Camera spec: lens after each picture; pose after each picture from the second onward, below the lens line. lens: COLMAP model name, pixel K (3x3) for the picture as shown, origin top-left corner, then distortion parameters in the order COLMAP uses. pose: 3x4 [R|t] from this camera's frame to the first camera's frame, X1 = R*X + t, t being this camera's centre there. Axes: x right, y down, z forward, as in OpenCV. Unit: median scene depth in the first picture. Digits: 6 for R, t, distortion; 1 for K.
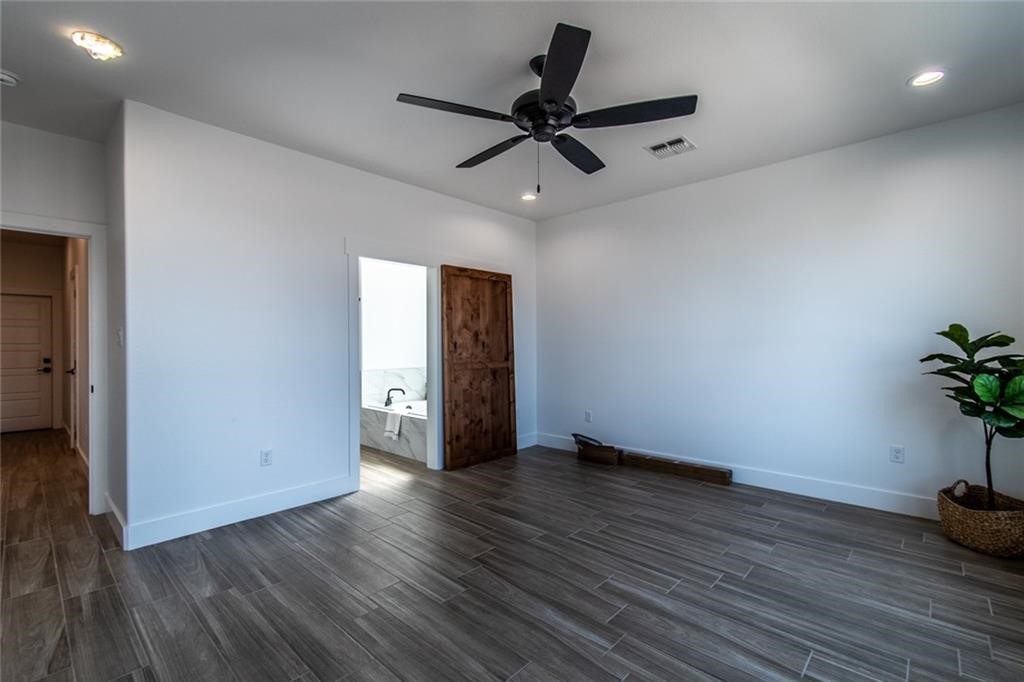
lens RADIAL K [[460.2, 0, 515.9], [0, 460.2, 344.3], [0, 0, 1]] dist [0.003478, -0.000329]
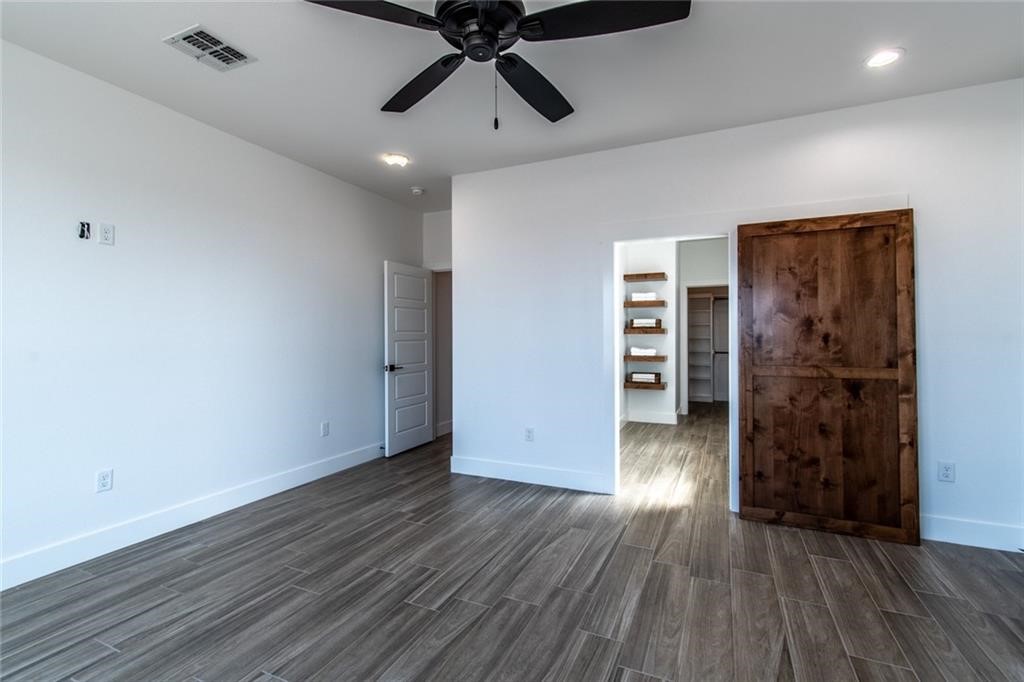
lens RADIAL K [[460.2, 0, 513.2], [0, 460.2, 334.8], [0, 0, 1]] dist [0.003478, -0.000329]
pose [[0.301799, -0.000911, -0.953371, 0.403152], [0.000289, 1.000000, -0.000864, -0.003866], [0.953372, -0.000015, 0.301799, 0.439767]]
